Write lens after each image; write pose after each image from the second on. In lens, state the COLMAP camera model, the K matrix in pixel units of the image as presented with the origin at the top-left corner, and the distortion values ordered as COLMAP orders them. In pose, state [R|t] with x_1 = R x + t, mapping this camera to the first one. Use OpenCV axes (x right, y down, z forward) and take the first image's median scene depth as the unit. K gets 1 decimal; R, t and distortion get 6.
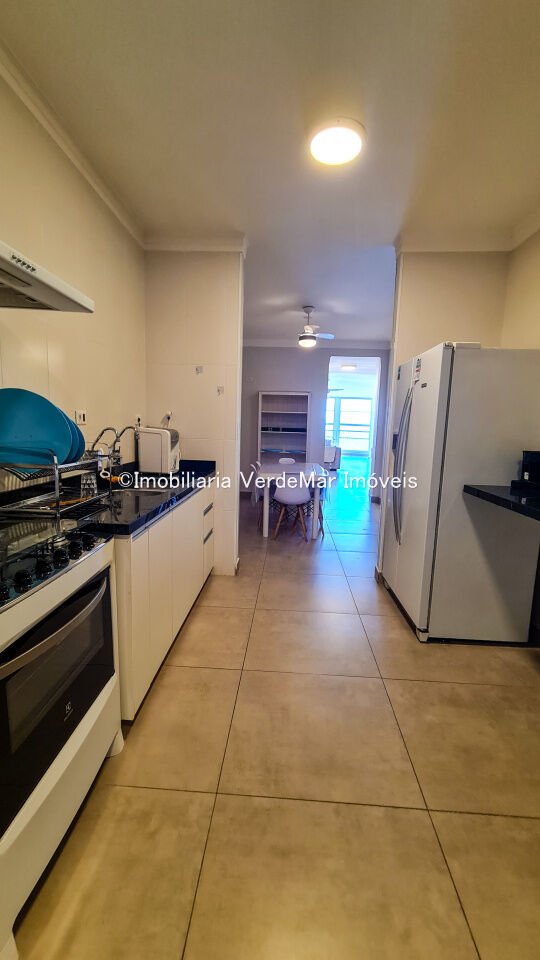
lens RADIAL K [[404.5, 0, 270.0], [0, 404.5, 480.0], [0, 0, 1]] dist [0.001533, 0.000020]
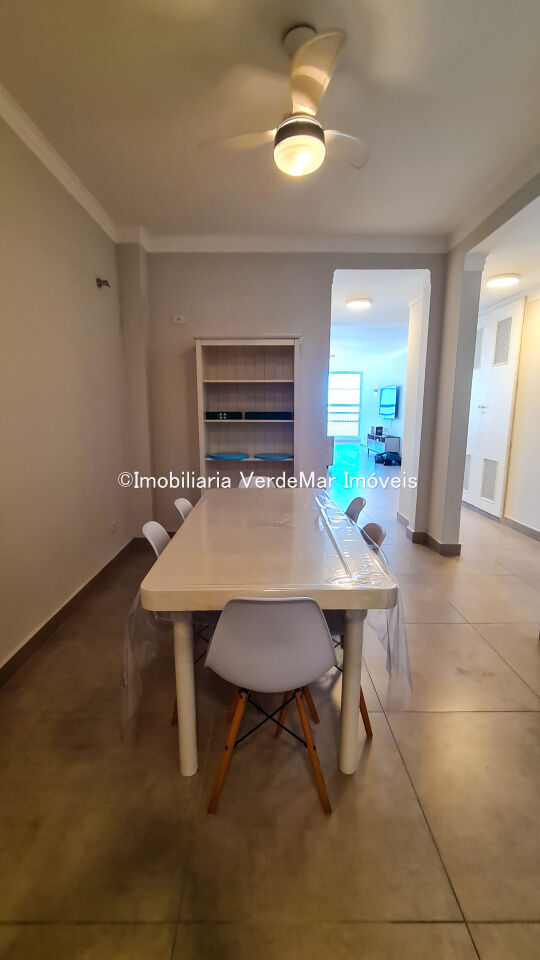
lens RADIAL K [[404.5, 0, 270.0], [0, 404.5, 480.0], [0, 0, 1]] dist [0.001533, 0.000020]
pose [[0.997656, -0.038872, 0.056320, 0.069120], [0.036547, 0.998460, 0.041748, -0.152507], [-0.057856, -0.039591, 0.997540, 1.164101]]
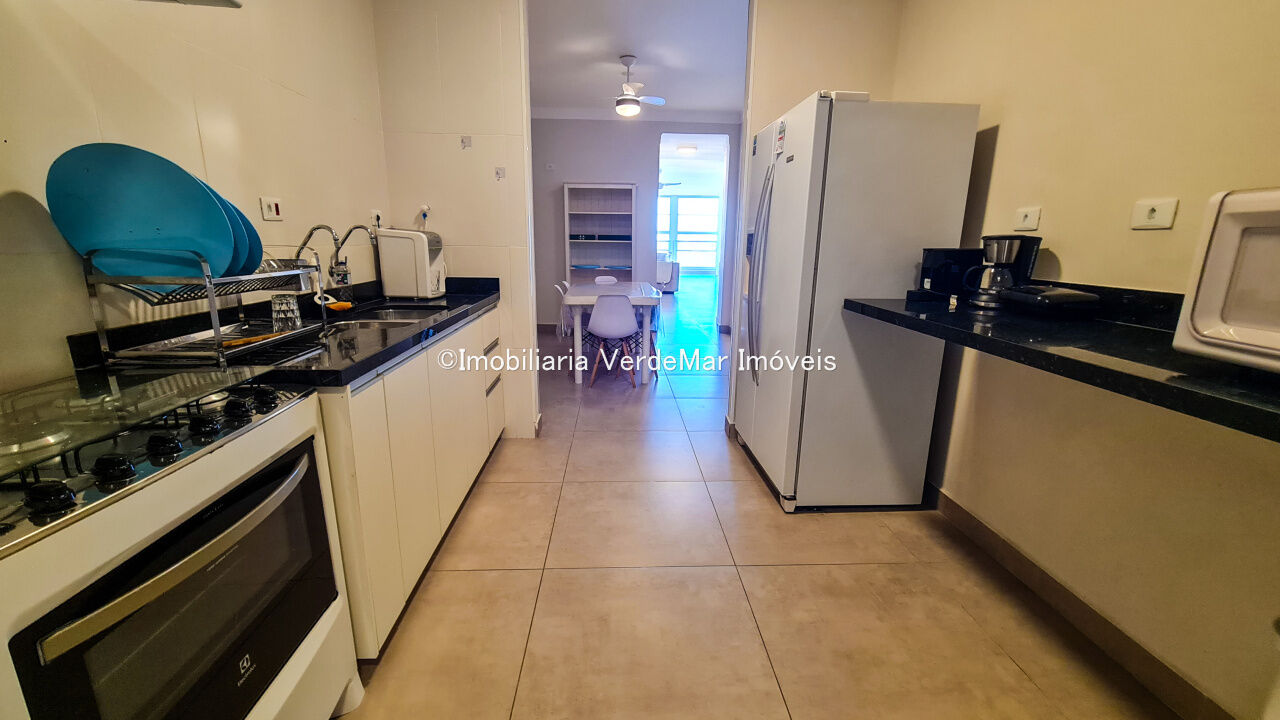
lens RADIAL K [[524.8, 0, 643.9], [0, 524.8, 358.7], [0, 0, 1]] dist [0.000141, -0.000075]
pose [[0.994366, -0.036832, 0.099392, 0.023086], [0.027577, 0.995291, 0.092930, 0.017483], [-0.102347, -0.089665, 0.990699, 0.084179]]
